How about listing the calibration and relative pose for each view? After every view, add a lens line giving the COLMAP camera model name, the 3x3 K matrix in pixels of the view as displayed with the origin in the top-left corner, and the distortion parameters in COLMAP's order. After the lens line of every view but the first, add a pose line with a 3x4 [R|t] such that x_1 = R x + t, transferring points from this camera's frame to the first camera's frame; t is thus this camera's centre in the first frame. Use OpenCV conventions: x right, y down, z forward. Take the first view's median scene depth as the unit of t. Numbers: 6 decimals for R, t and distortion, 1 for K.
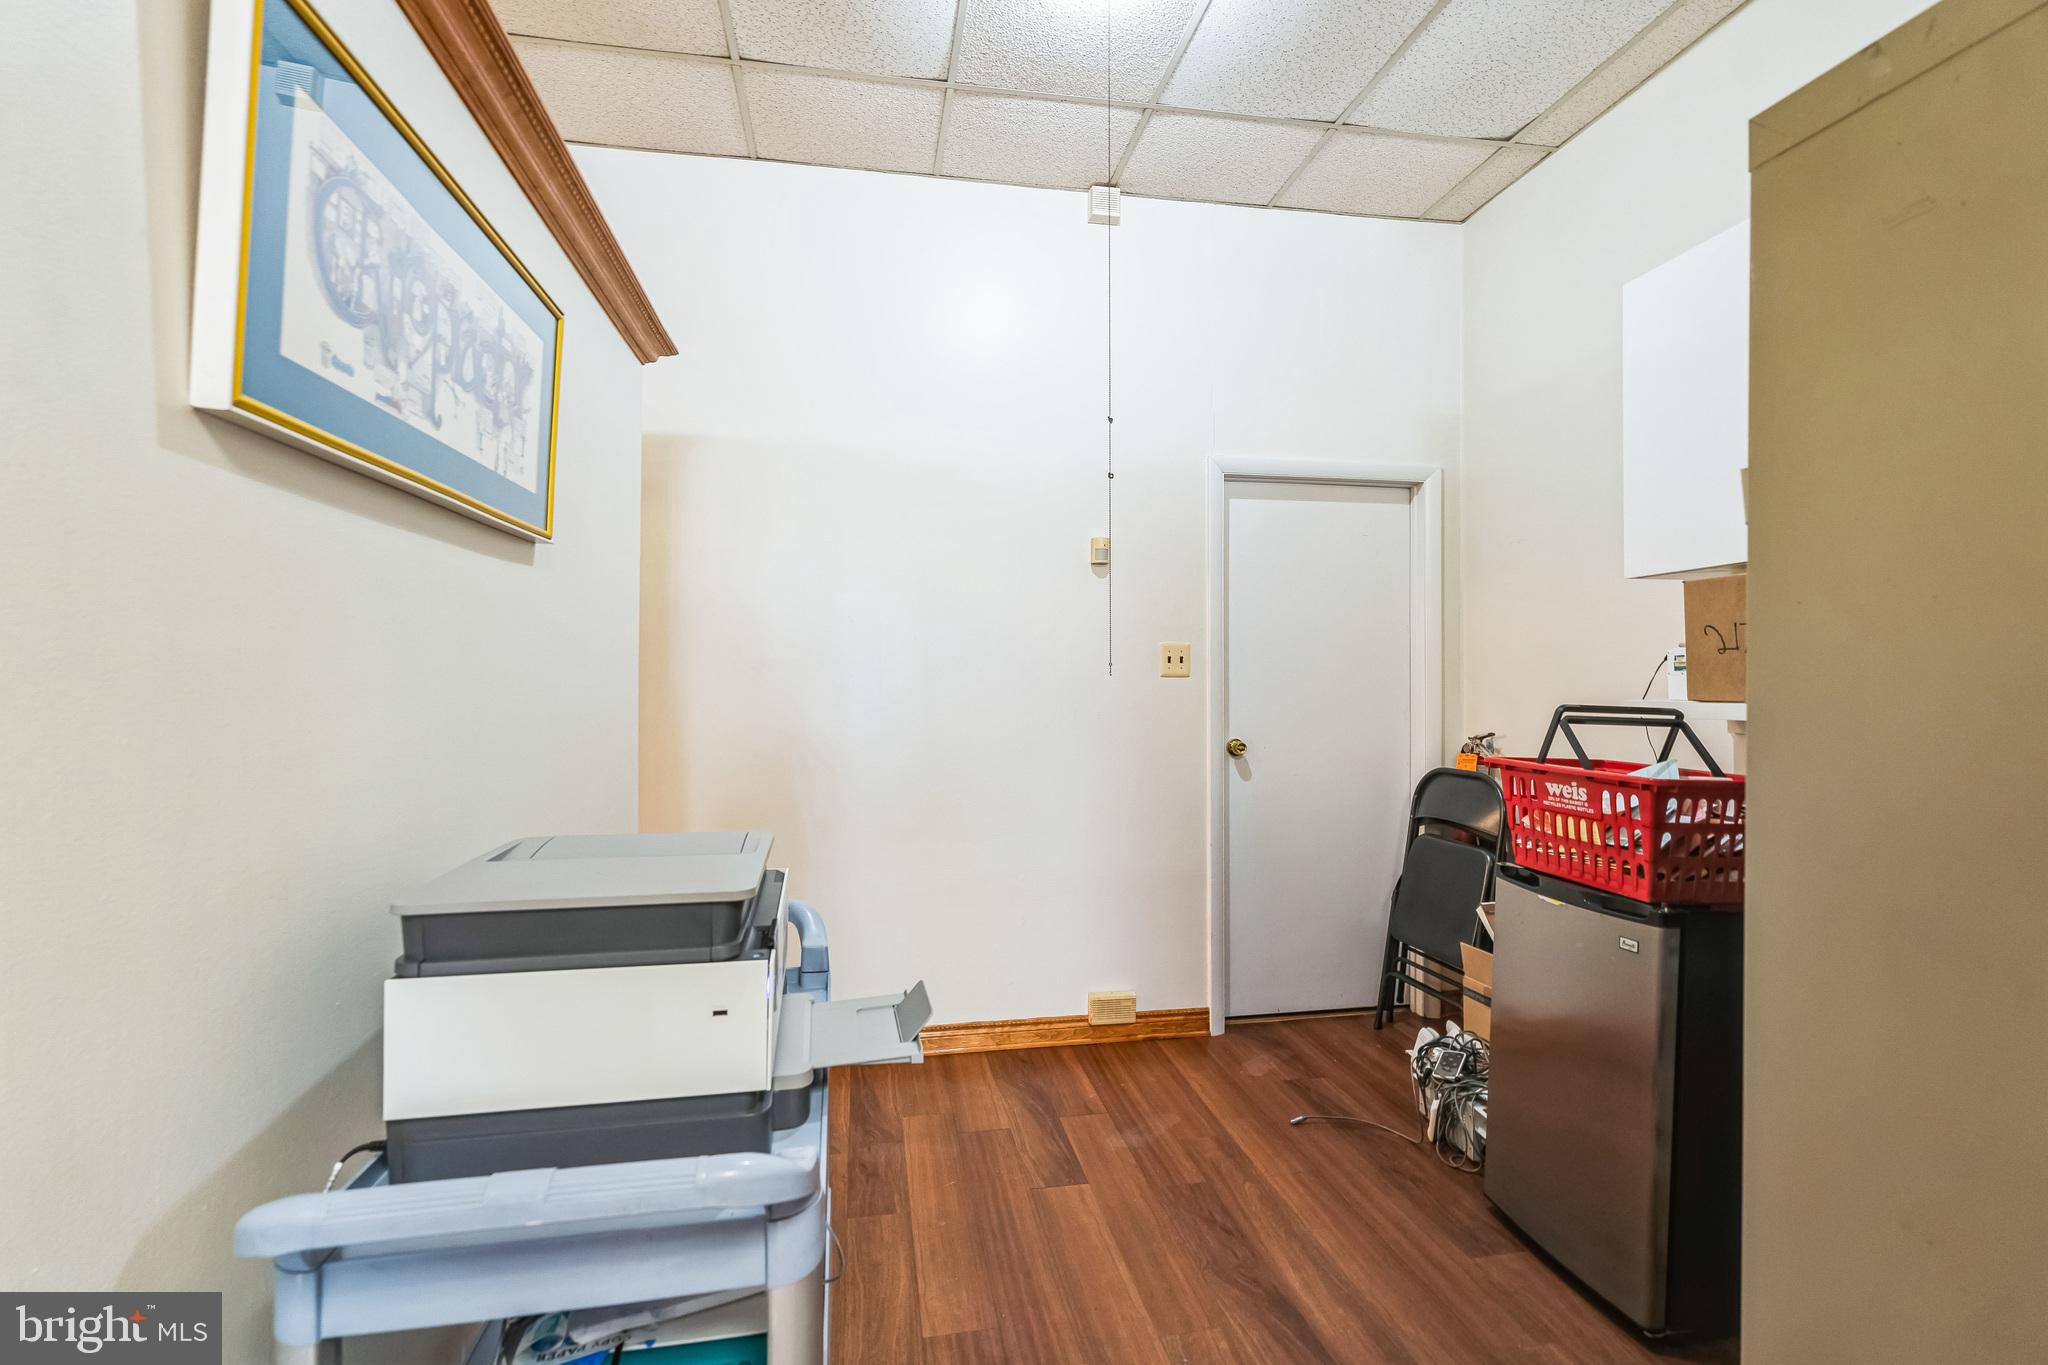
lens RADIAL K [[909.3, 0, 1024.0], [0, 909.3, 682.5], [0, 0, 1]] dist [0.000202, 0.000236]
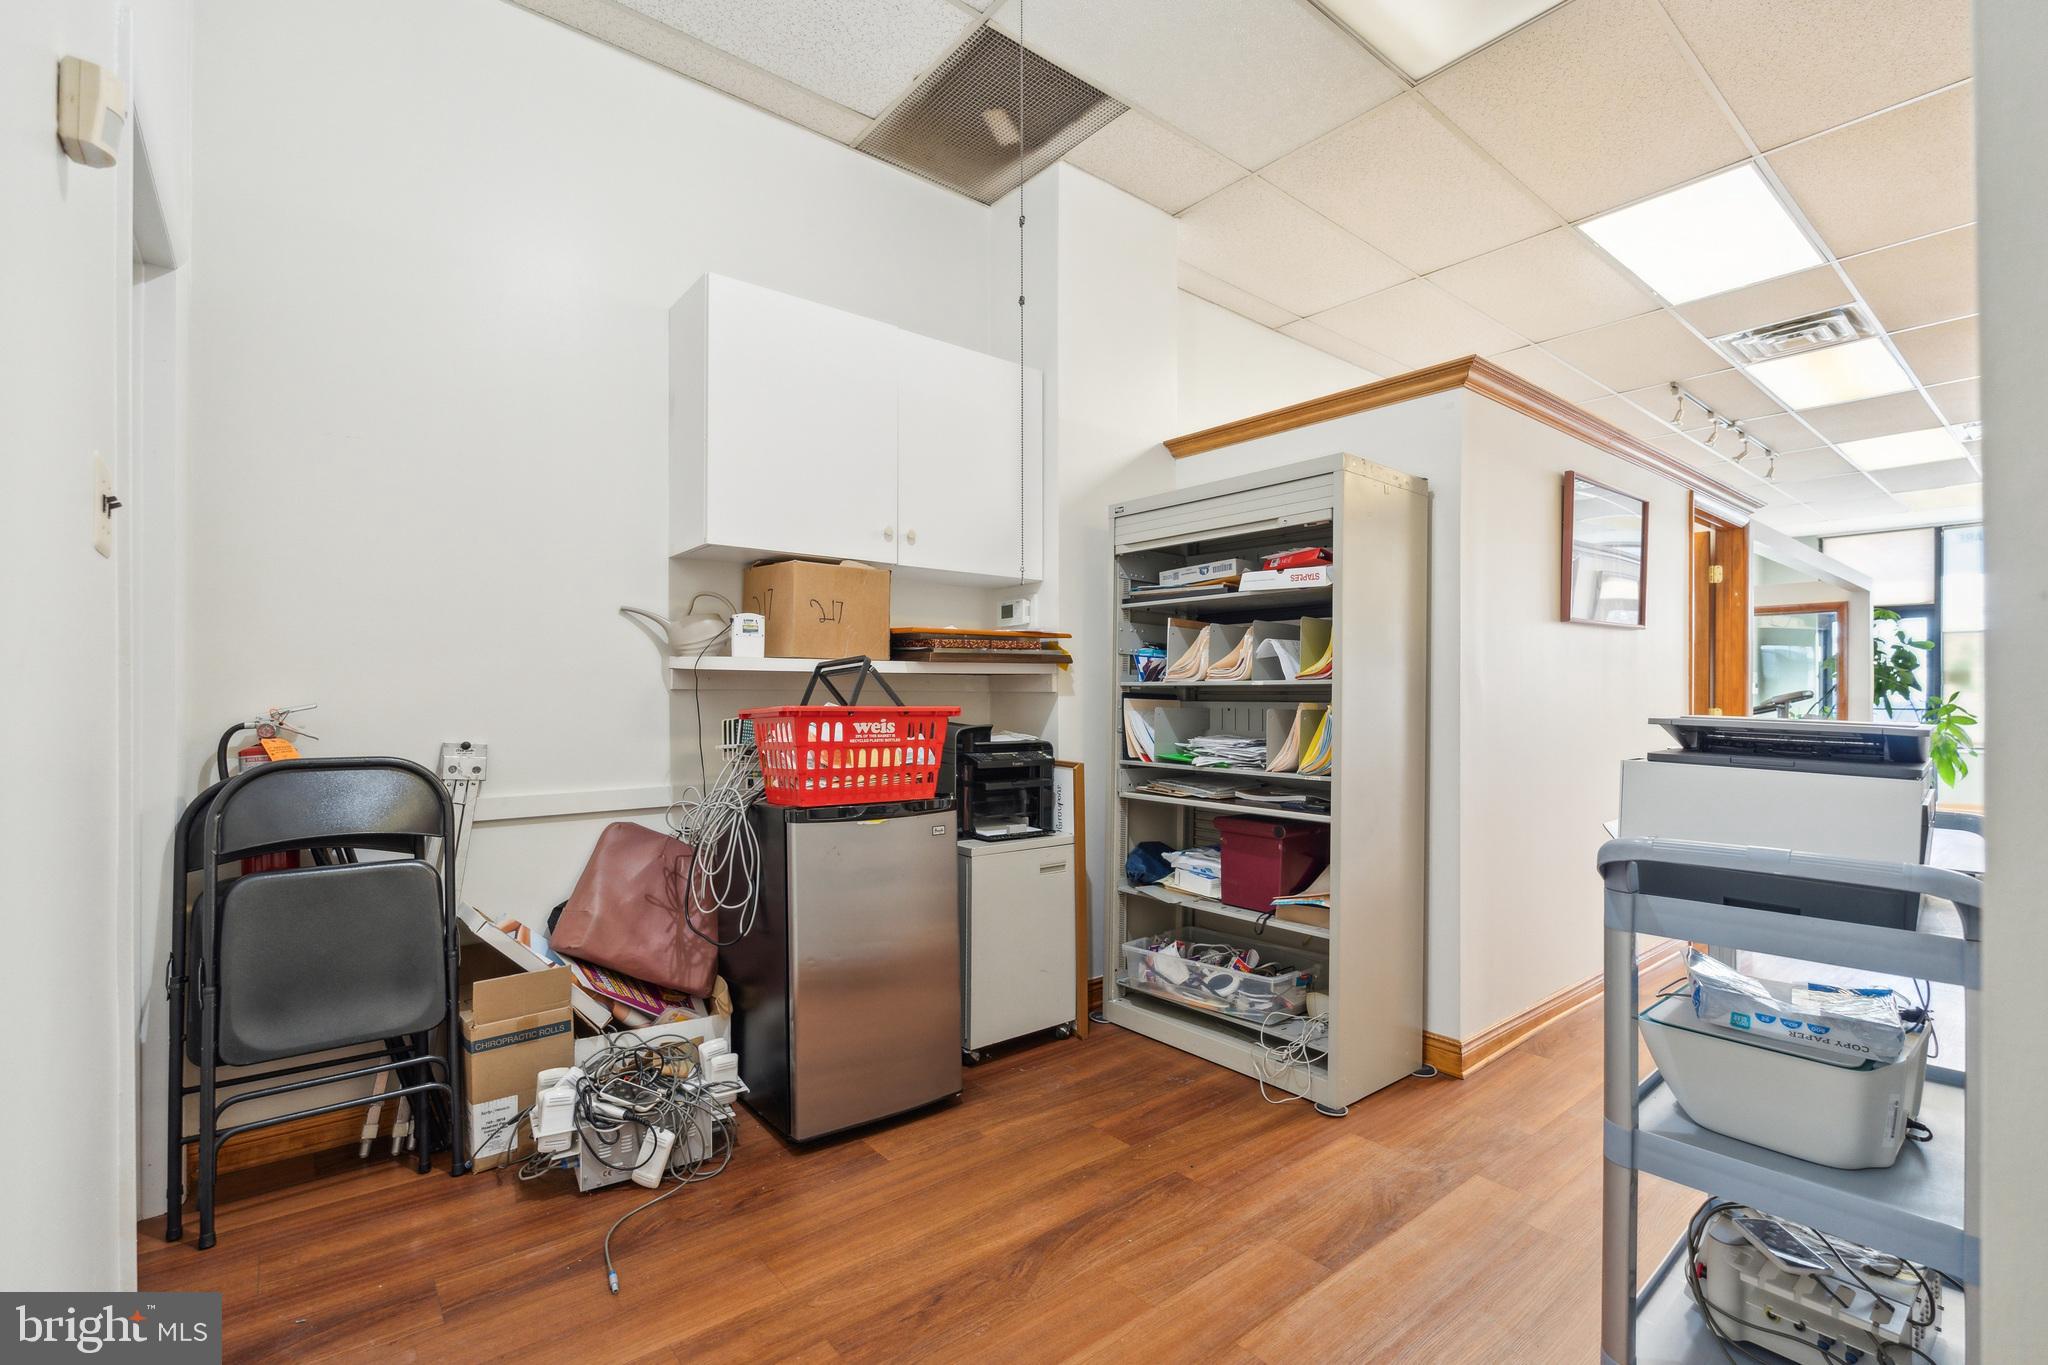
lens RADIAL K [[916.5, 0, 1020.5], [0, 916.5, 703.9], [0, 0, 1]] dist [-0.001002, -0.000091]
pose [[-0.482811, 0.000532, 0.875725, -0.545455], [-0.002279, 0.999996, -0.001865, 0.090071], [-0.875722, -0.002896, -0.482807, 1.410159]]
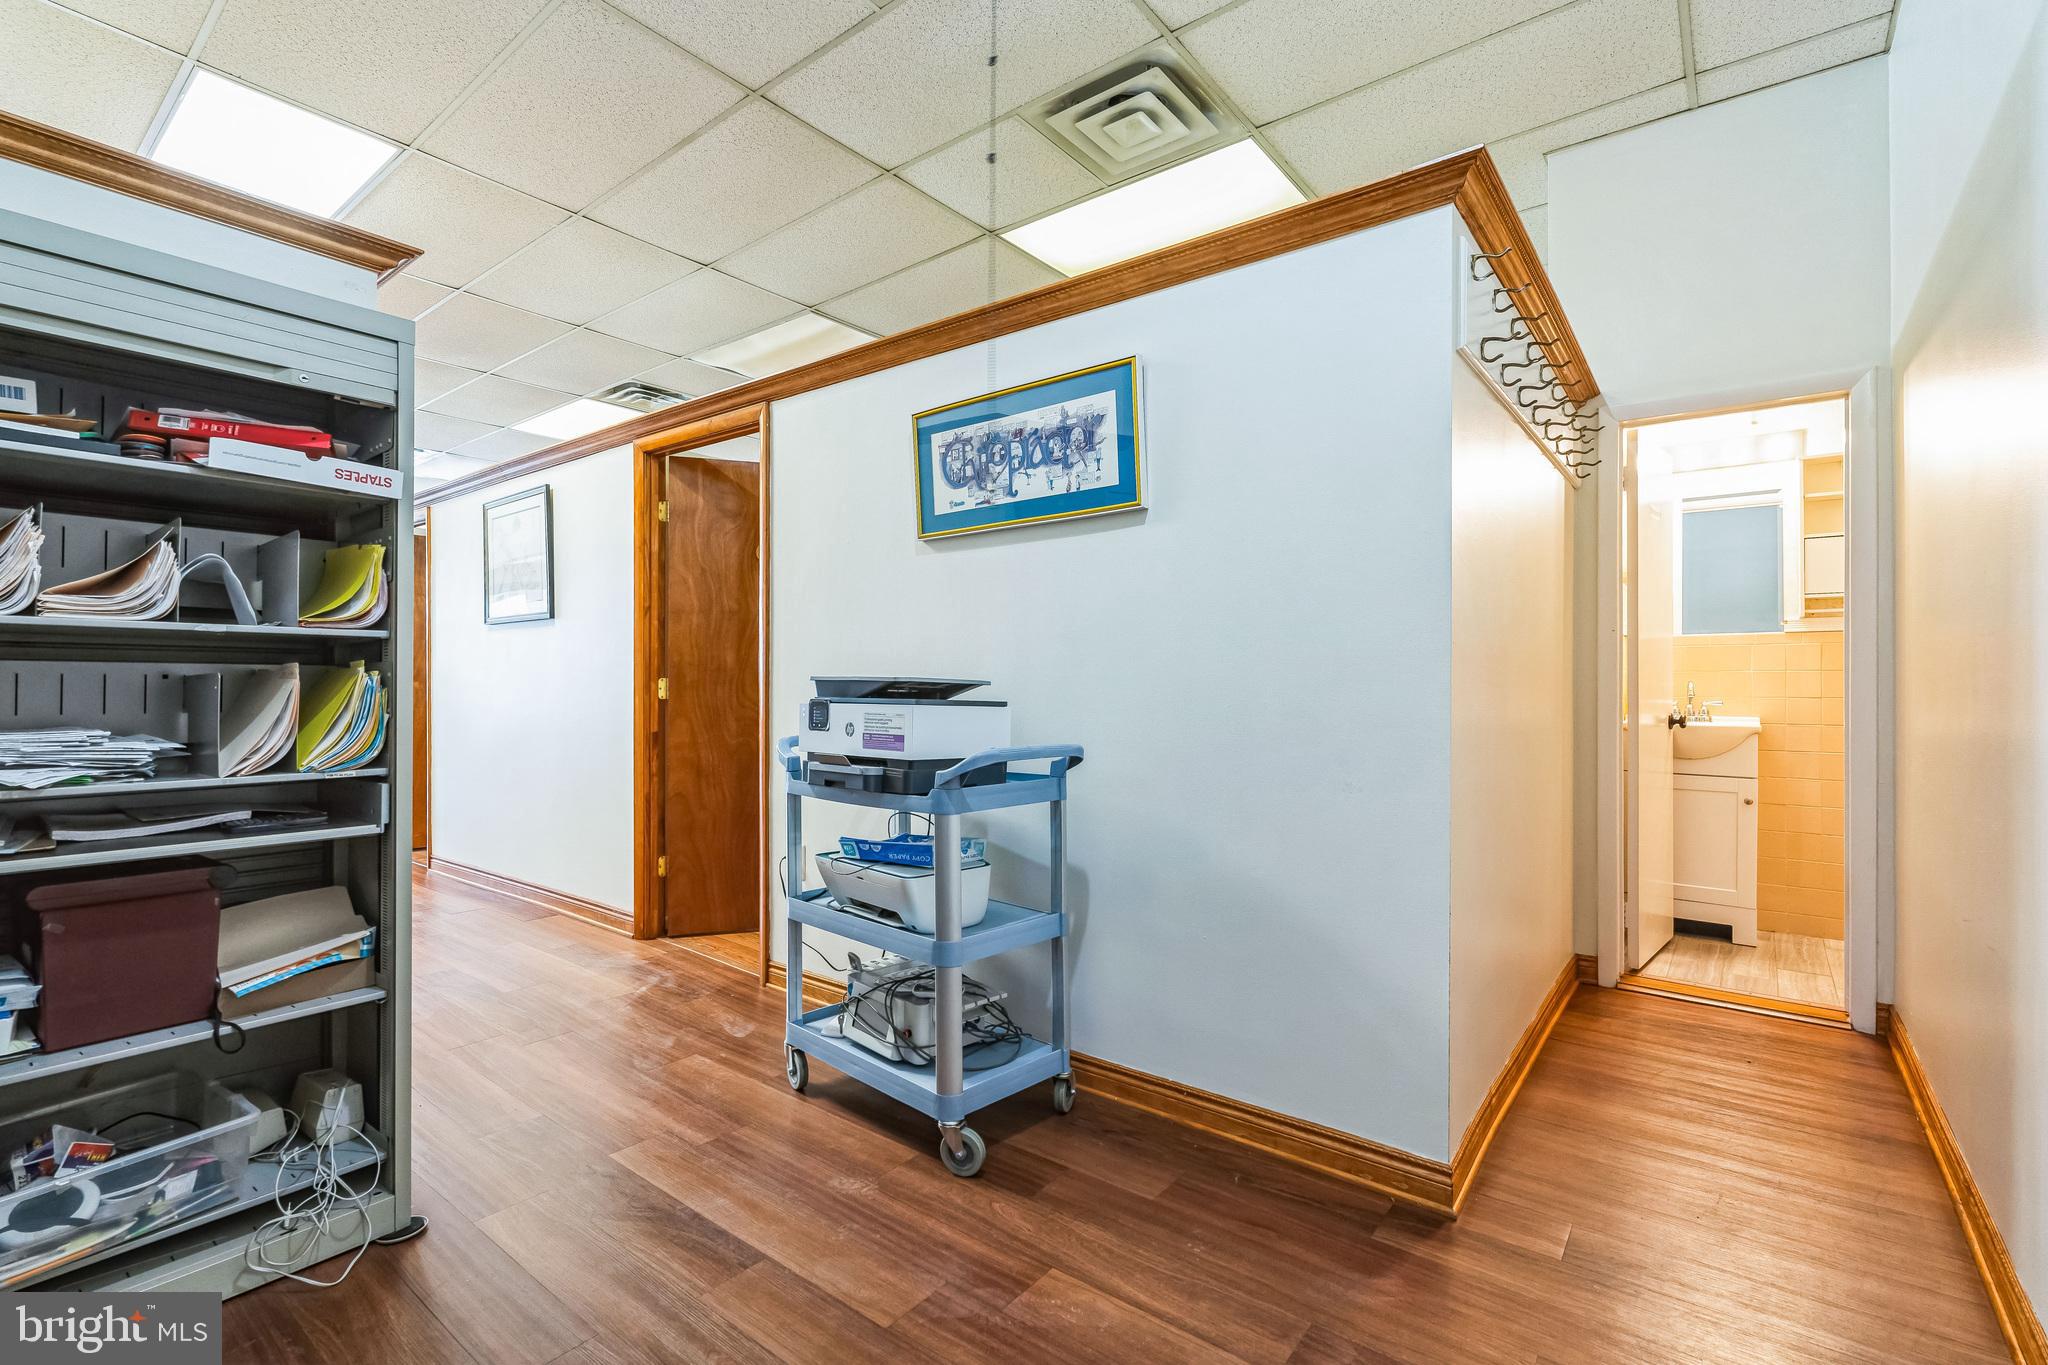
lens RADIAL K [[909.3, 0, 1024.0], [0, 909.3, 682.5], [0, 0, 1]] dist [0.000202, 0.000236]
pose [[-0.747252, -0.000396, -0.664540, 0.481432], [-0.002383, 0.999995, 0.002084, 0.100796], [0.664536, 0.003141, -0.747249, 1.505041]]
